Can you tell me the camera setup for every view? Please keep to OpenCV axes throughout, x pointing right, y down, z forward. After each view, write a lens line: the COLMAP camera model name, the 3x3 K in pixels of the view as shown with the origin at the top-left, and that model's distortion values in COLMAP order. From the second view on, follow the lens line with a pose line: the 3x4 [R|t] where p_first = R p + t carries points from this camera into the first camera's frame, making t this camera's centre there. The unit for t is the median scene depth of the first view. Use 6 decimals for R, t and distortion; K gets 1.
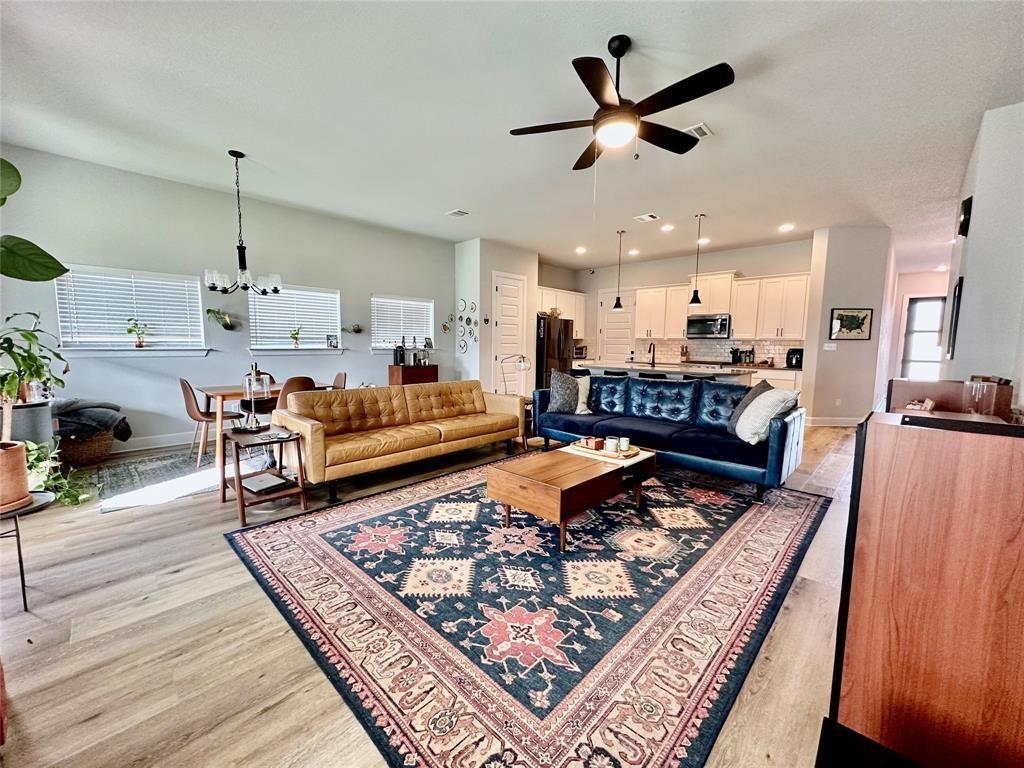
lens RADIAL K [[404.5, 0, 512.0], [0, 404.5, 384.0], [0, 0, 1]] dist [0.001001, 0.000001]
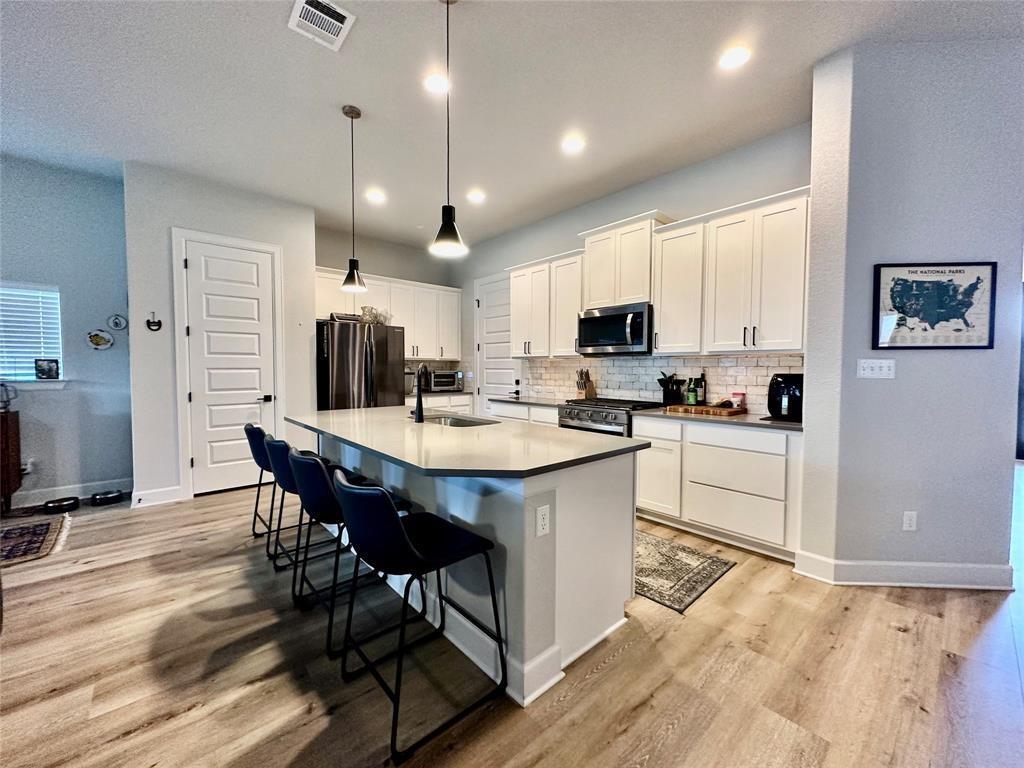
lens RADIAL K [[407.2, 0, 512.0], [0, 407.2, 384.0], [0, 0, 1]] dist [-0.001957, -0.000569]
pose [[0.997338, -0.007650, -0.072508, 0.412741], [0.003024, 0.997965, -0.063700, -0.047481], [0.072848, 0.063311, 0.995332, 0.521465]]
